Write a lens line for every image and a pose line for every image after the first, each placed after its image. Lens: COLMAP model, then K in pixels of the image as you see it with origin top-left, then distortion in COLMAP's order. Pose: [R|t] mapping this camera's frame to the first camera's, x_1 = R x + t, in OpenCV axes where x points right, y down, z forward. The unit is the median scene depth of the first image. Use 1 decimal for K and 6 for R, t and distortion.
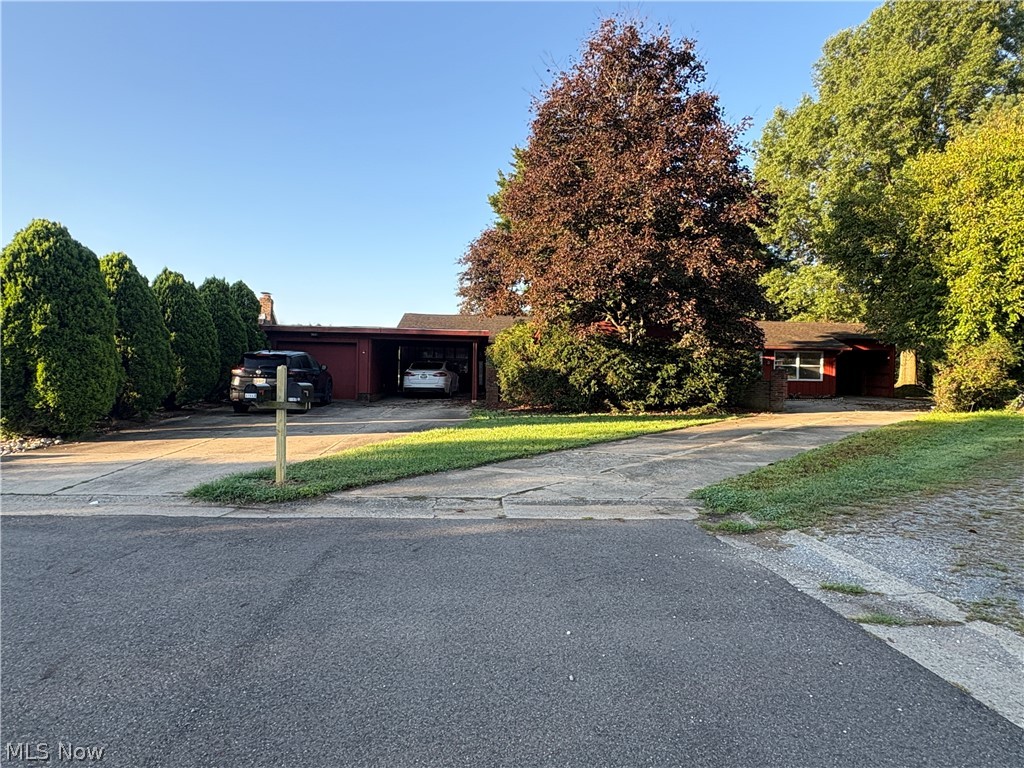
lens RADIAL K [[610.0, 0, 509.0], [0, 610.0, 384.2], [0, 0, 1]] dist [-0.001280, 0.000241]
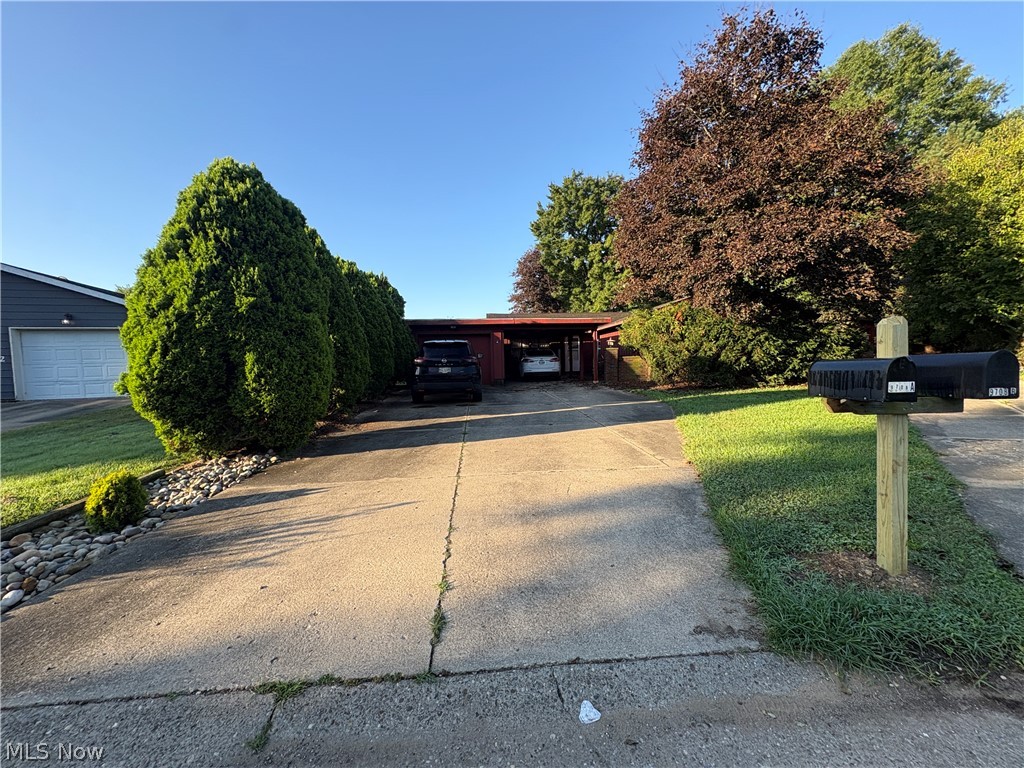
lens RADIAL K [[405.2, 0, 511.2], [0, 405.2, 385.1], [0, 0, 1]] dist [0.000876, 0.000160]
pose [[0.998372, -0.042493, 0.038053, -0.287659], [0.041026, 0.998414, 0.038544, -0.001623], [-0.039630, -0.036920, 0.998532, 0.307557]]
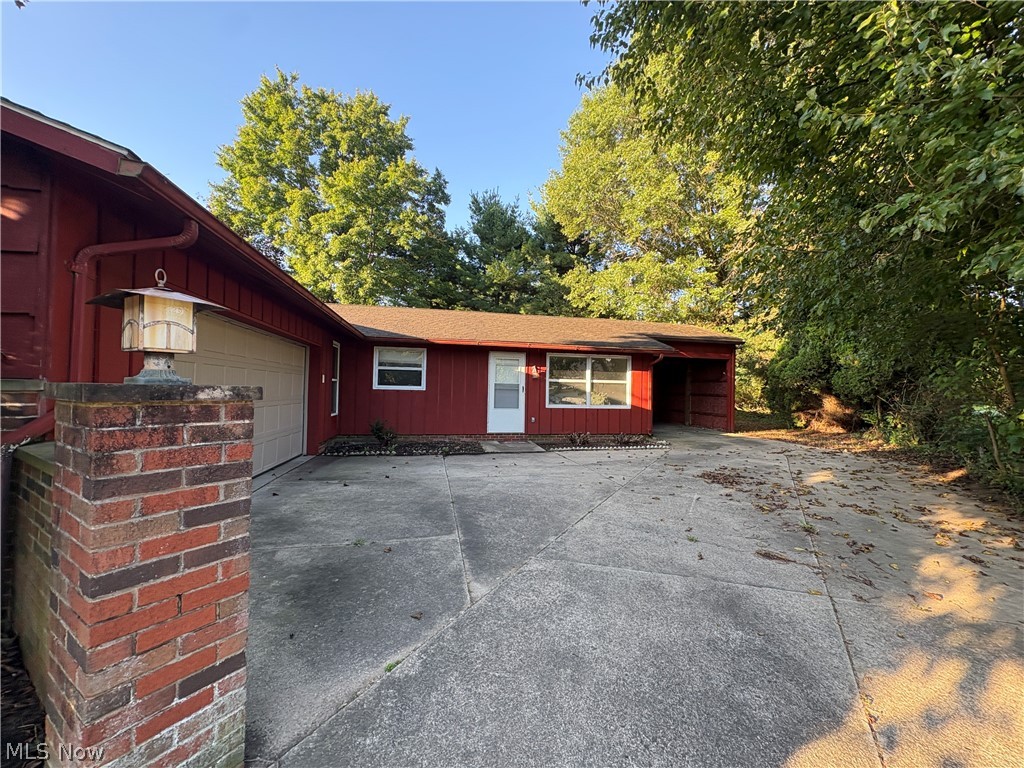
lens RADIAL K [[406.3, 0, 512.0], [0, 406.3, 384.7], [0, 0, 1]] dist [0.000664, -0.000106]
pose [[0.986306, 0.001877, 0.164917, 0.566855], [0.003402, 0.999491, -0.031721, -0.026254], [-0.164892, 0.031847, 0.985797, 1.064923]]
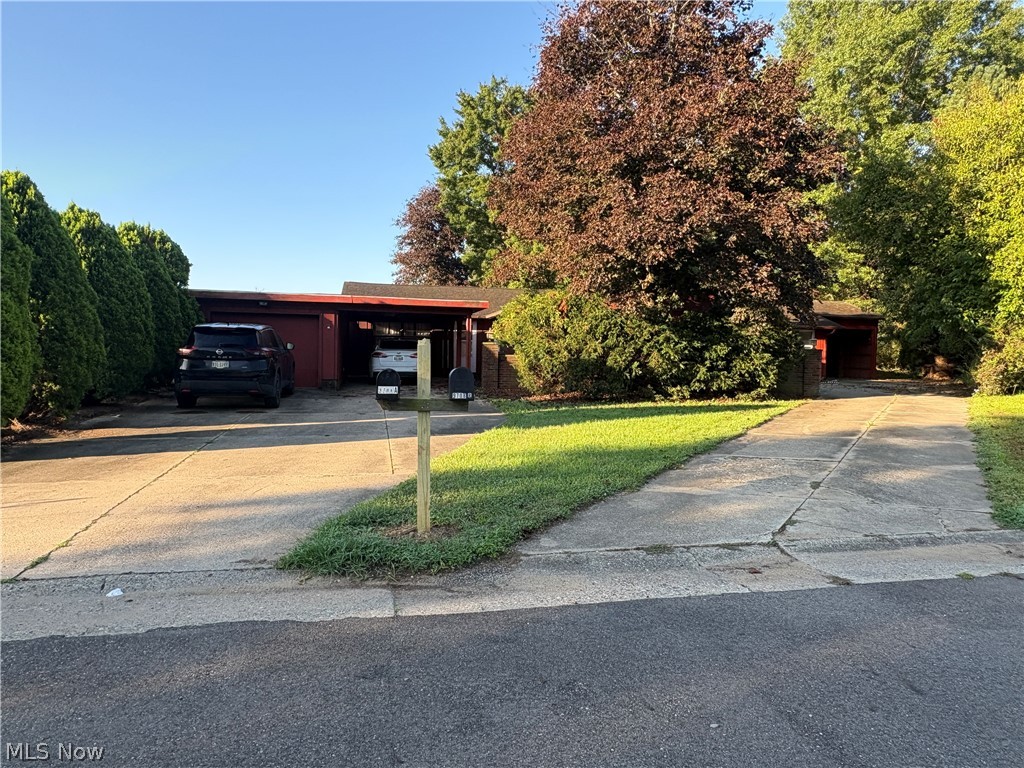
lens RADIAL K [[655.0, 0, 514.1], [0, 655.0, 385.4], [0, 0, 1]] dist [-0.000365, 0.001717]
pose [[0.985903, -0.008514, 0.167103, -0.169978], [0.003684, 0.999567, 0.029189, -0.001497], [-0.167279, -0.028162, 0.985507, 0.149669]]
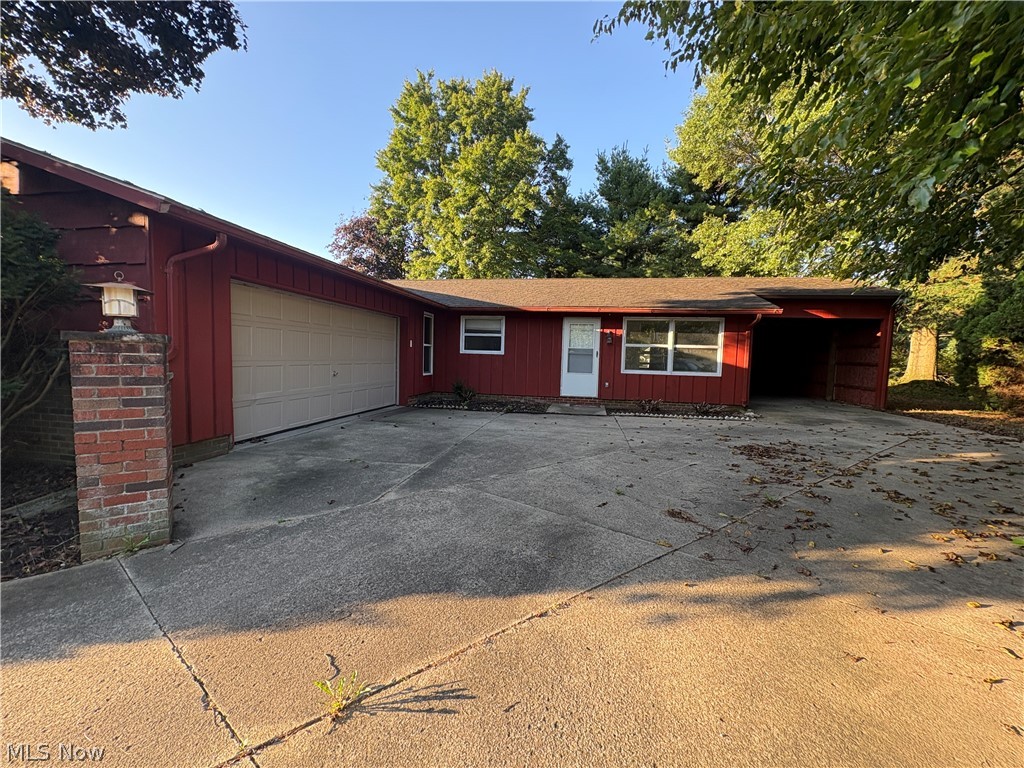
lens RADIAL K [[405.2, 0, 511.2], [0, 405.2, 385.1], [0, 0, 1]] dist [0.000876, 0.000160]
pose [[0.976986, 0.022107, -0.212156, 0.684389], [-0.012615, 0.998862, 0.045993, -0.018785], [0.212931, -0.042258, 0.976153, 1.038415]]
